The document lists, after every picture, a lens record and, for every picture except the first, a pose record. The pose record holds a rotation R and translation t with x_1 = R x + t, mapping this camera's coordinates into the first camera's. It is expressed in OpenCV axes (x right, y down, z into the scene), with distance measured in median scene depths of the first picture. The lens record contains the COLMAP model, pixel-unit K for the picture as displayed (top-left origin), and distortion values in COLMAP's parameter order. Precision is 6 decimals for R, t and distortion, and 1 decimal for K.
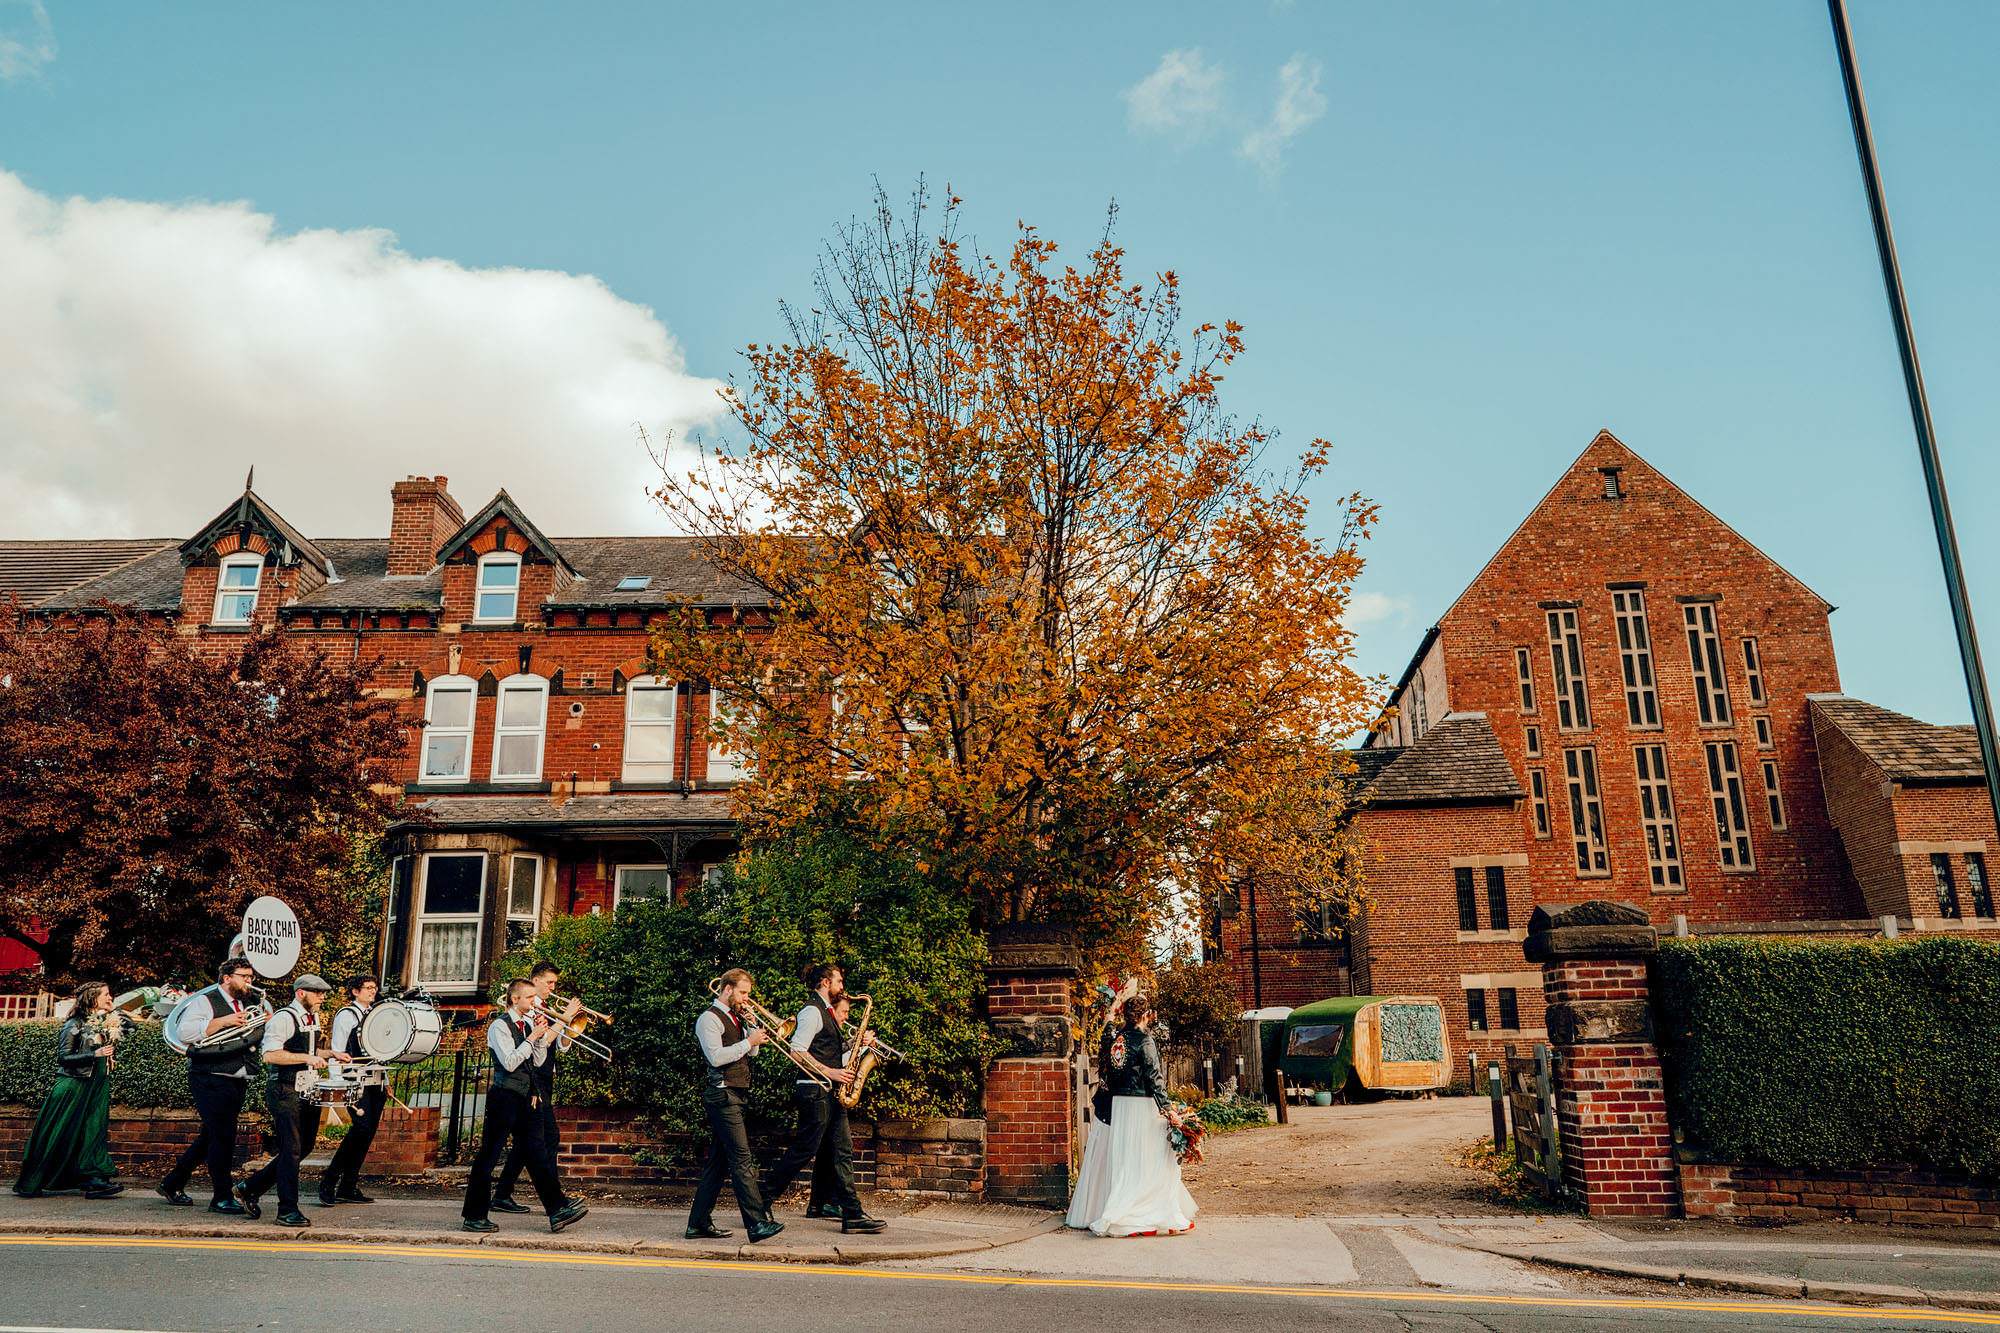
lens RADIAL K [[1773.8, 0, 860.4], [0, 1773.8, 570.3], [0, 0, 1]] dist [0.003027, 0.017501]
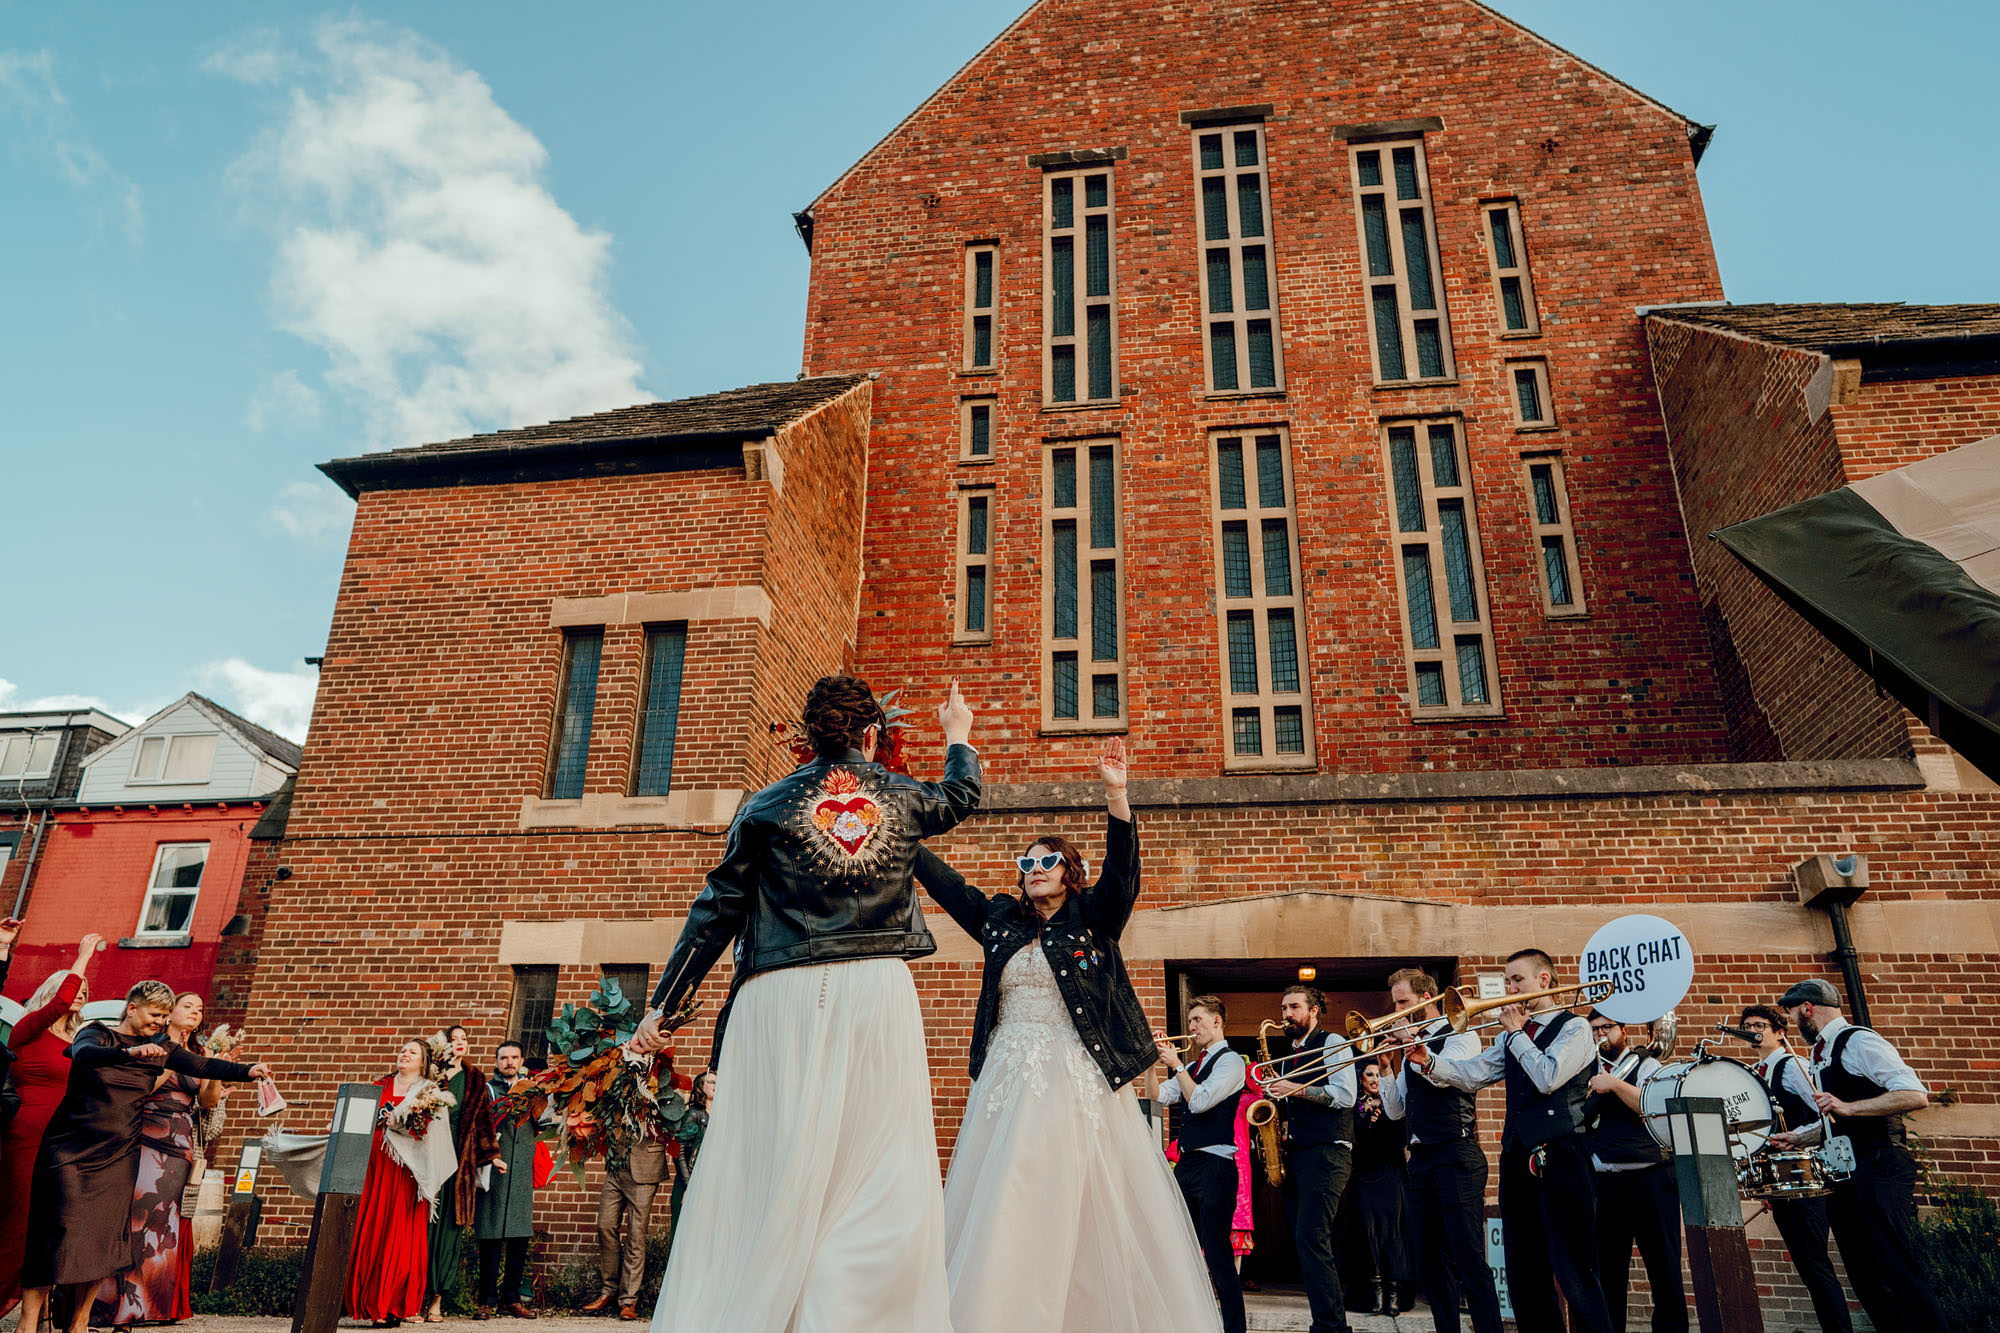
lens RADIAL K [[1426.6, 0, 986.9], [0, 1426.6, 656.0], [0, 0, 1]] dist [-0.037401, 0.054504]
pose [[0.996599, 0.007641, -0.082054, 0.411486], [-0.017920, 0.991960, -0.125275, 0.192704], [0.080437, 0.126319, 0.988723, 0.677858]]
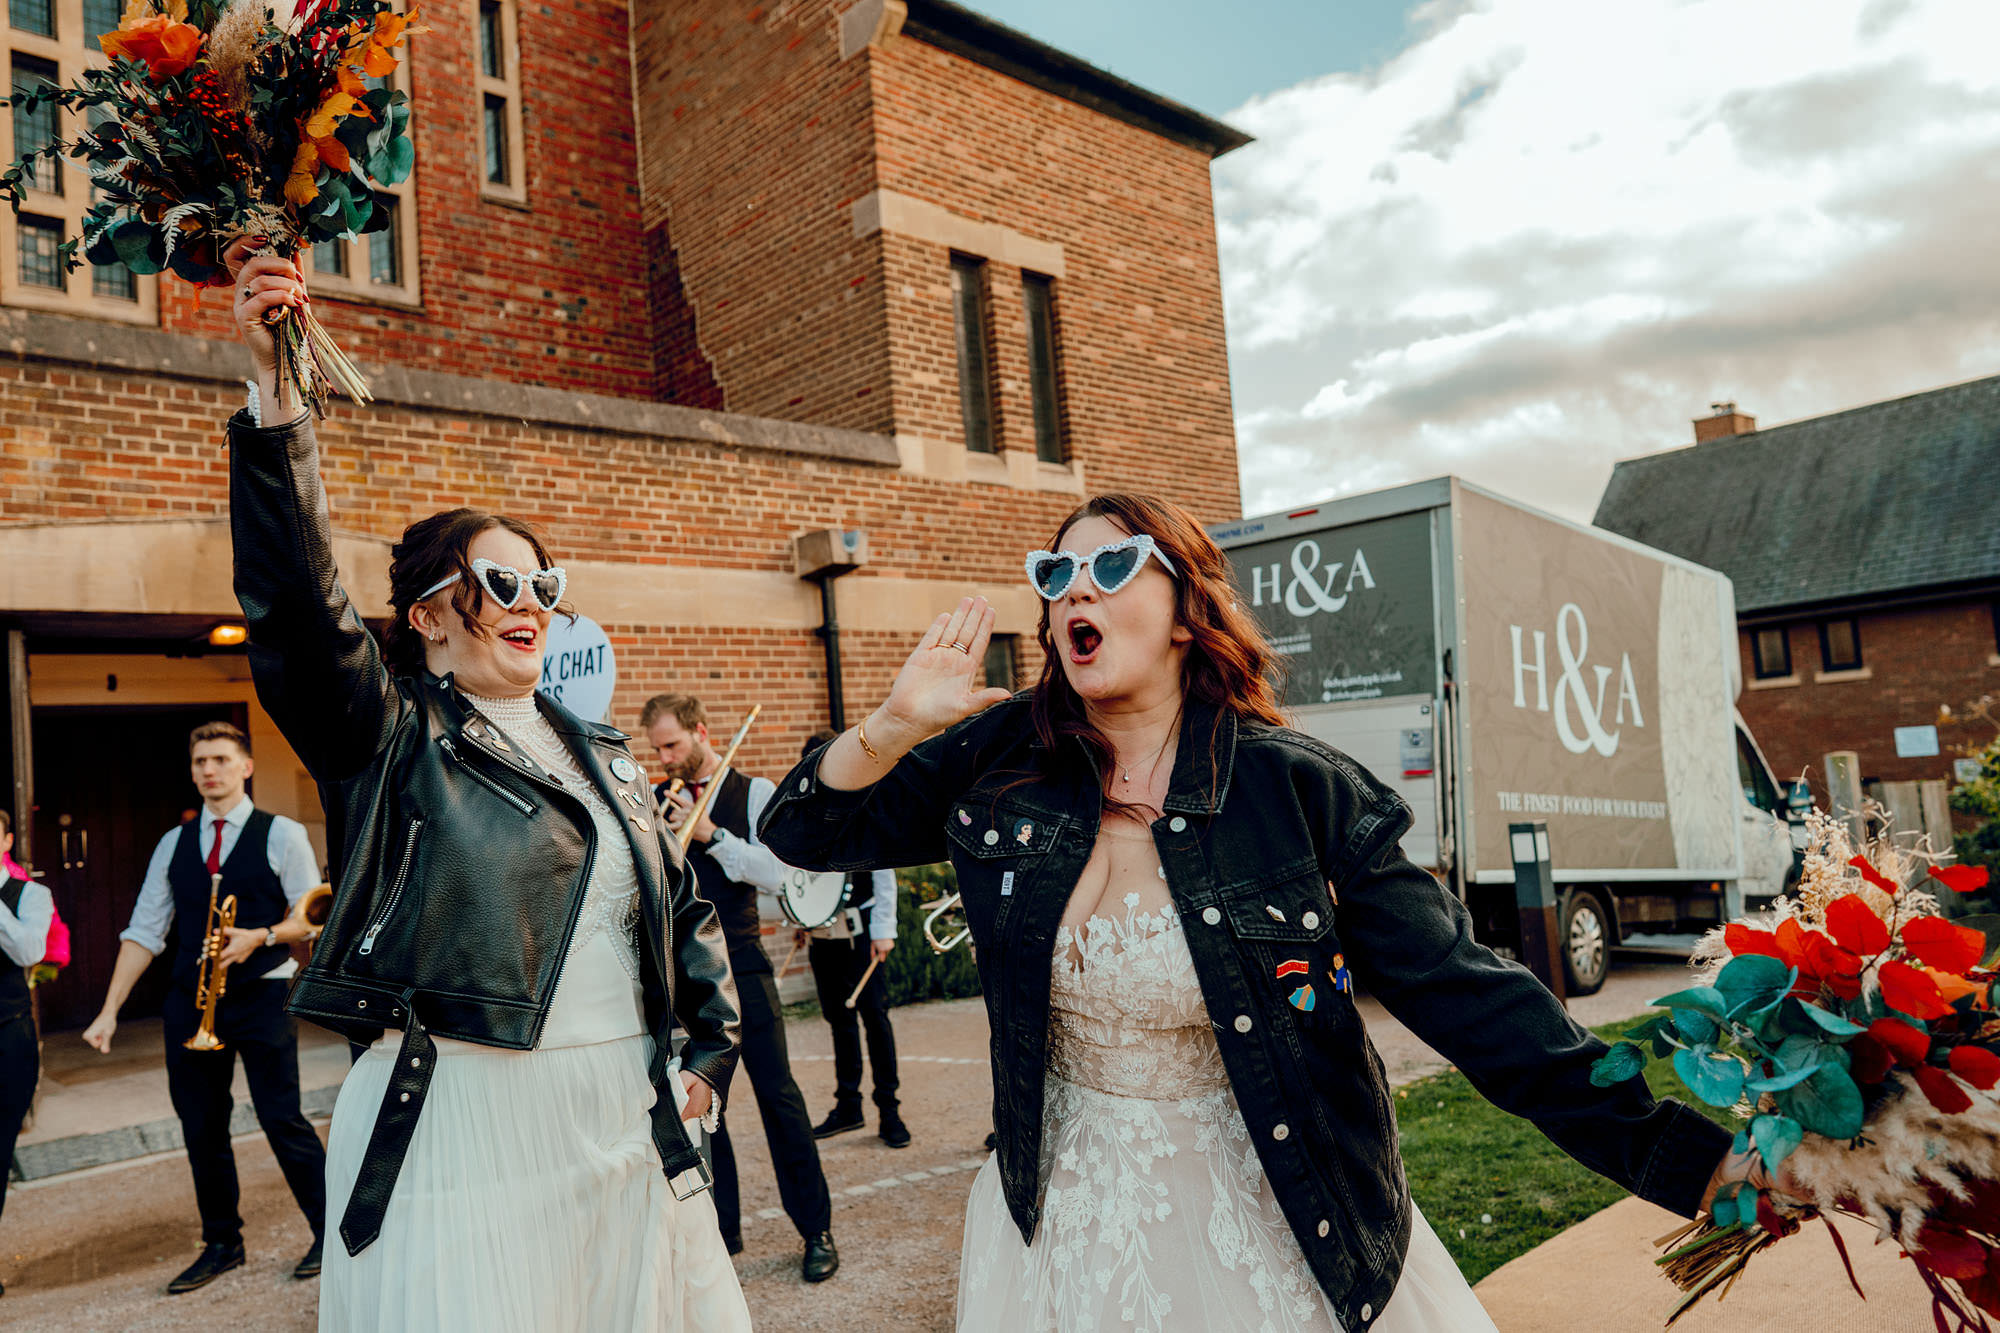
lens RADIAL K [[1426.6, 0, 986.9], [0, 1426.6, 656.0], [0, 0, 1]] dist [-0.037401, 0.054504]
pose [[0.662930, 0.032698, 0.747967, 0.383267], [-0.129269, 0.989040, 0.071336, 0.194142], [-0.737437, -0.143980, 0.659891, 0.749213]]
